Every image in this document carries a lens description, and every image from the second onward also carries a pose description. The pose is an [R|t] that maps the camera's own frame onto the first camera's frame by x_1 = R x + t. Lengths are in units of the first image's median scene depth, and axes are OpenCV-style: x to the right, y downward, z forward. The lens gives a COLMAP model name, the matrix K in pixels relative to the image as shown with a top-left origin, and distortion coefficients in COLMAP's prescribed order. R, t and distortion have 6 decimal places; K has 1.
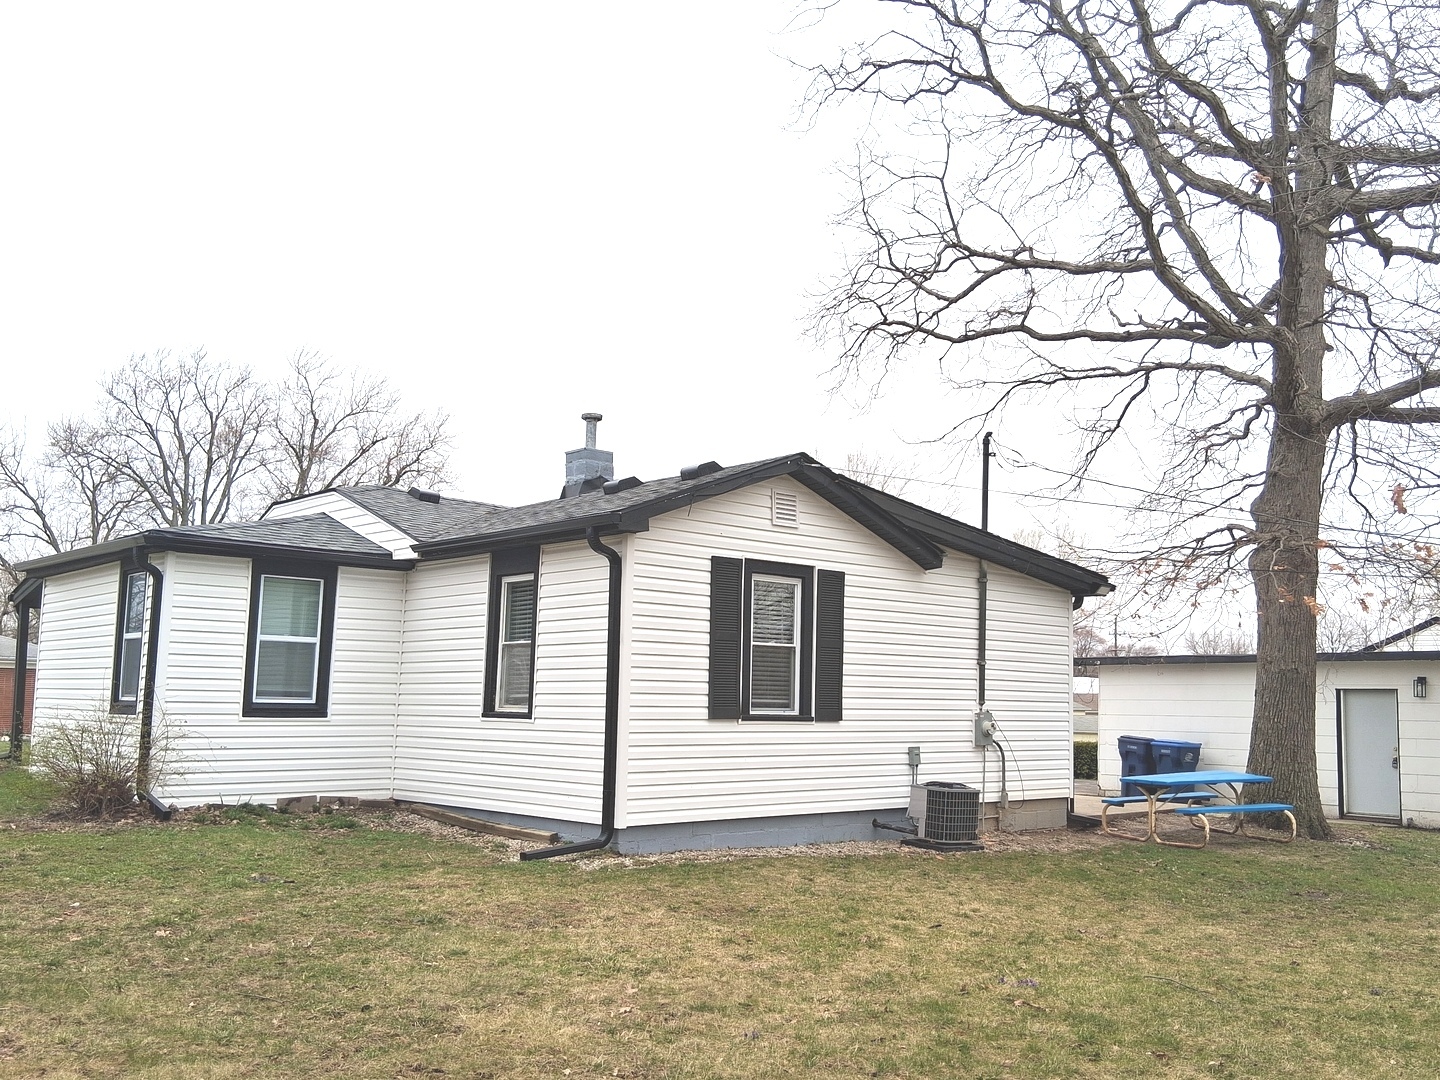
lens RADIAL K [[1295.3, 0, 719.1], [0, 1295.3, 600.6], [0, 0, 1]] dist [0.092461, -0.006212]
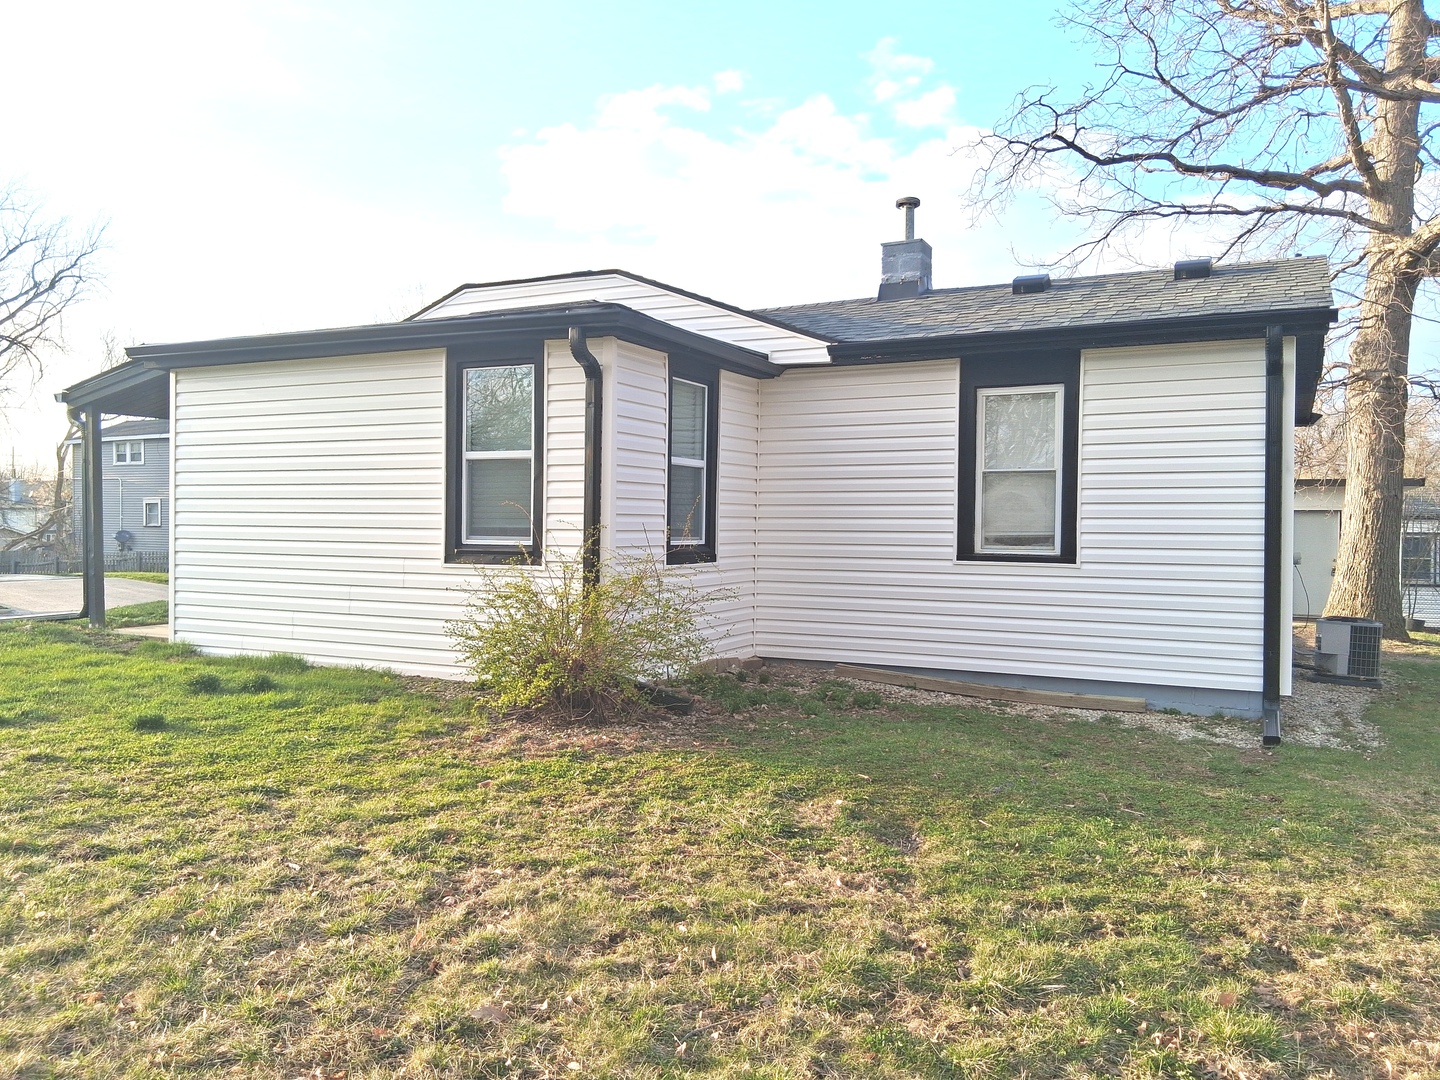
lens RADIAL K [[1106.9, 0, 720.0], [0, 1106.9, 540.0], [0, 0, 1]] dist [0.190160, -0.376350]
pose [[0.931722, -0.015307, 0.362849, -0.539340], [-0.021583, 0.995012, 0.097394, 0.010663], [-0.362529, -0.098576, 0.926744, 0.373744]]
